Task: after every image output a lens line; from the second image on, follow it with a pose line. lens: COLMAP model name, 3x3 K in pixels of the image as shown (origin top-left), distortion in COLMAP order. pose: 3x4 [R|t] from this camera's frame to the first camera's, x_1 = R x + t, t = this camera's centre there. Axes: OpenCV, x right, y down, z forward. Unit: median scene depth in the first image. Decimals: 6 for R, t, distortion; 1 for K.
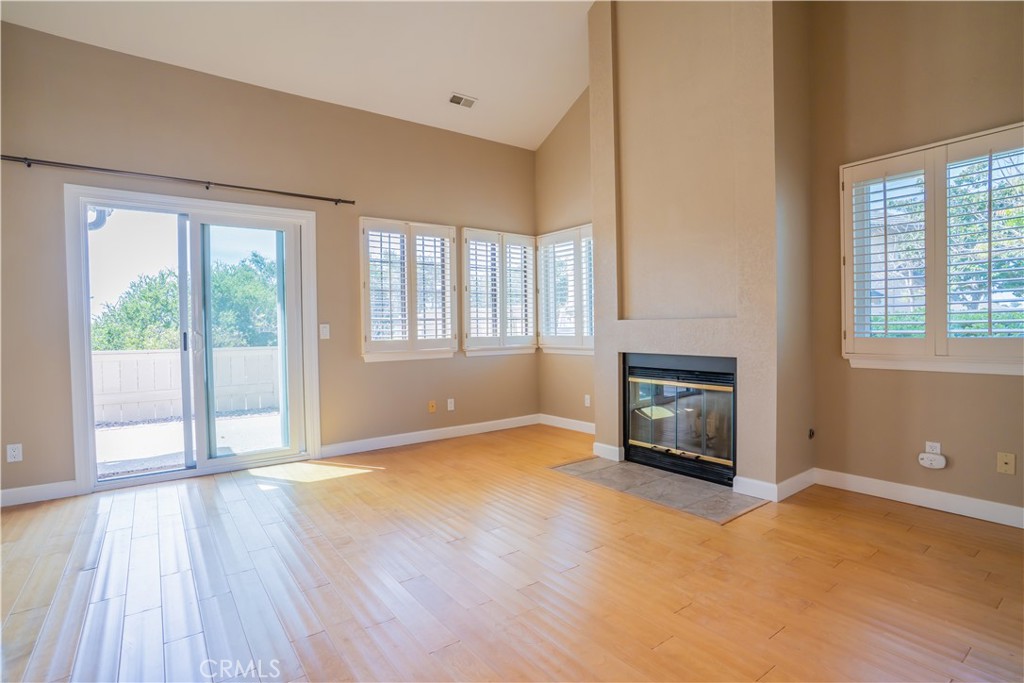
lens RADIAL K [[507.3, 0, 509.1], [0, 507.3, 342.5], [0, 0, 1]] dist [-0.054319, 0.009354]
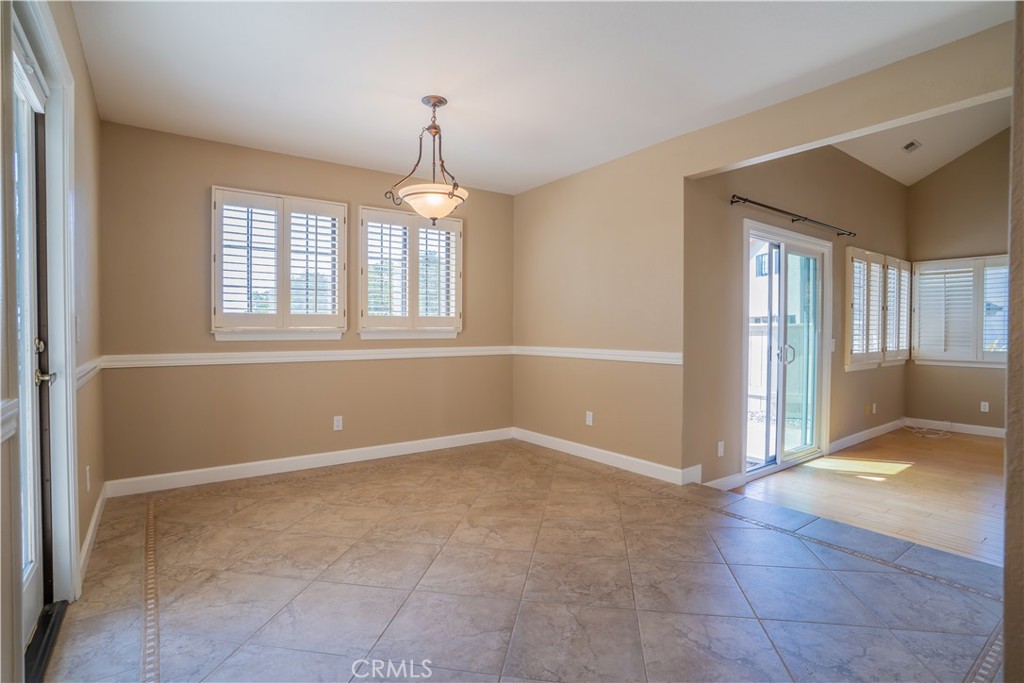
lens RADIAL K [[507.3, 0, 508.8], [0, 507.3, 338.2], [0, 0, 1]] dist [-0.054319, 0.009354]
pose [[0.999817, 0.018931, -0.002803, -1.185434], [-0.018953, 0.999789, -0.007865, -0.014715], [0.002654, 0.007917, 0.999965, -0.161638]]
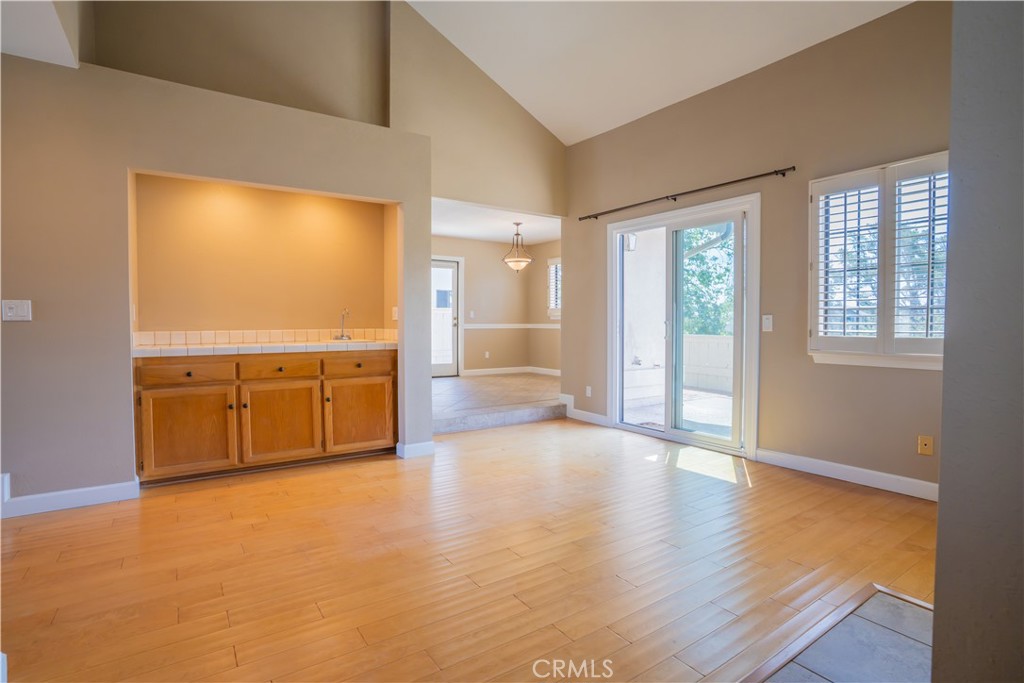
lens RADIAL K [[507.3, 0, 511.5], [0, 507.3, 340.5], [0, 0, 1]] dist [-0.054319, 0.009354]
pose [[-0.034949, 0.052107, -0.998030, 0.580058], [-0.021888, 0.998360, 0.052891, -0.030162], [0.999149, 0.023693, -0.033751, 0.614102]]
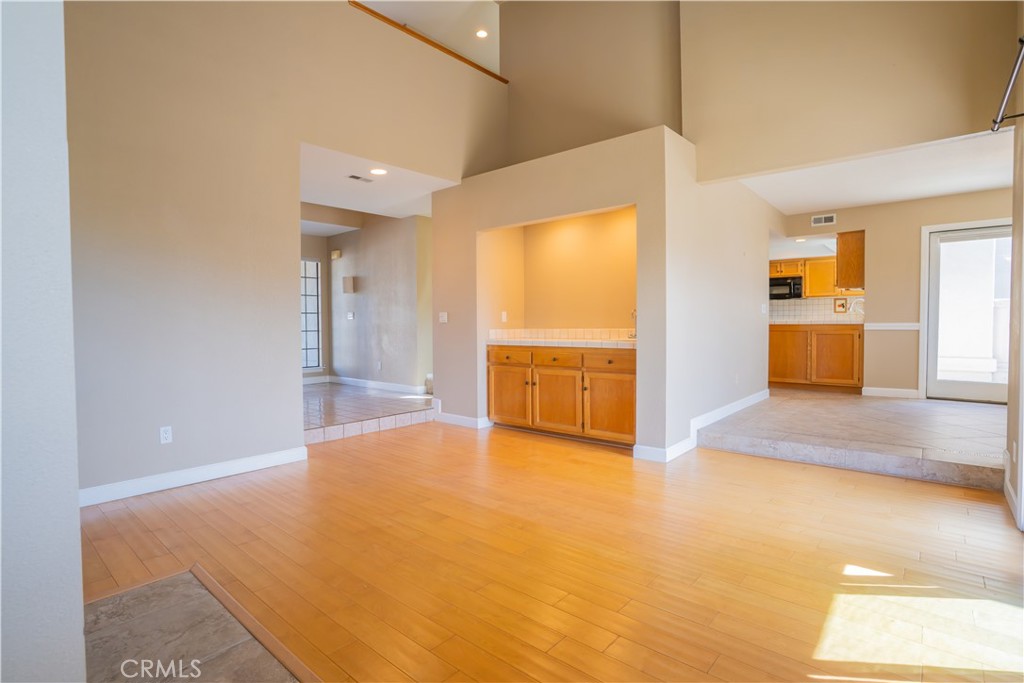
lens RADIAL K [[507.3, 0, 505.5], [0, 507.3, 335.1], [0, 0, 1]] dist [-0.054319, 0.009354]
pose [[-0.975100, 0.028932, -0.219868, 0.063908], [0.018633, 0.998636, 0.048772, -0.037077], [0.220979, 0.043460, -0.974310, 1.287432]]
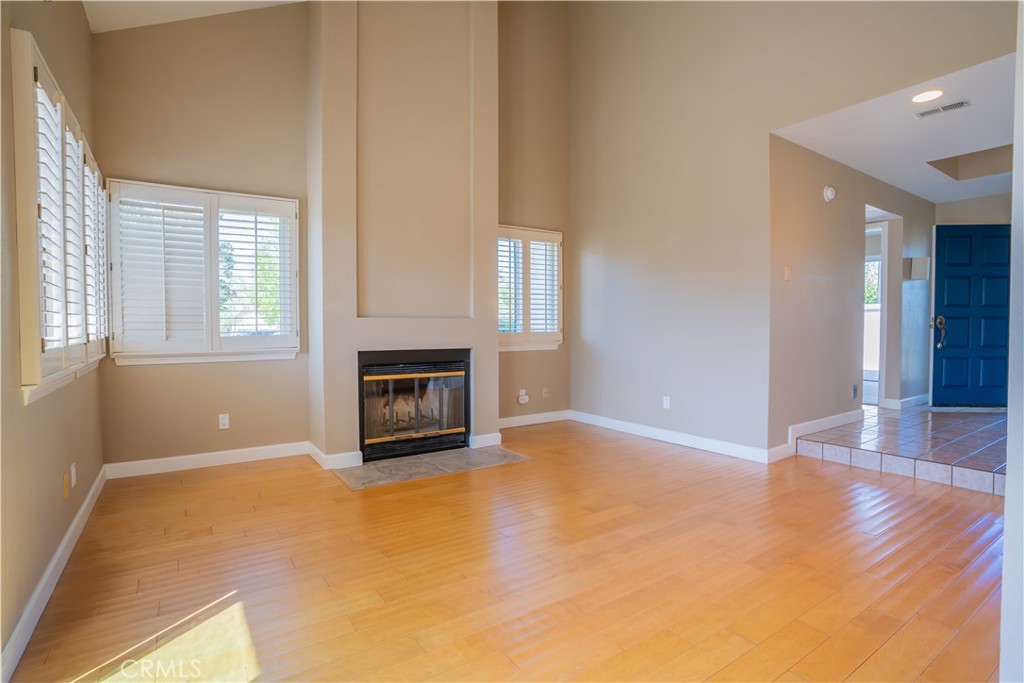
lens RADIAL K [[507.3, 0, 507.2], [0, 507.3, 344.0], [0, 0, 1]] dist [-0.054319, 0.009354]
pose [[0.034085, -0.029479, 0.998984, -0.725082], [0.022490, 0.999334, 0.028722, -0.015937], [-0.999166, 0.021488, 0.034725, 0.686448]]
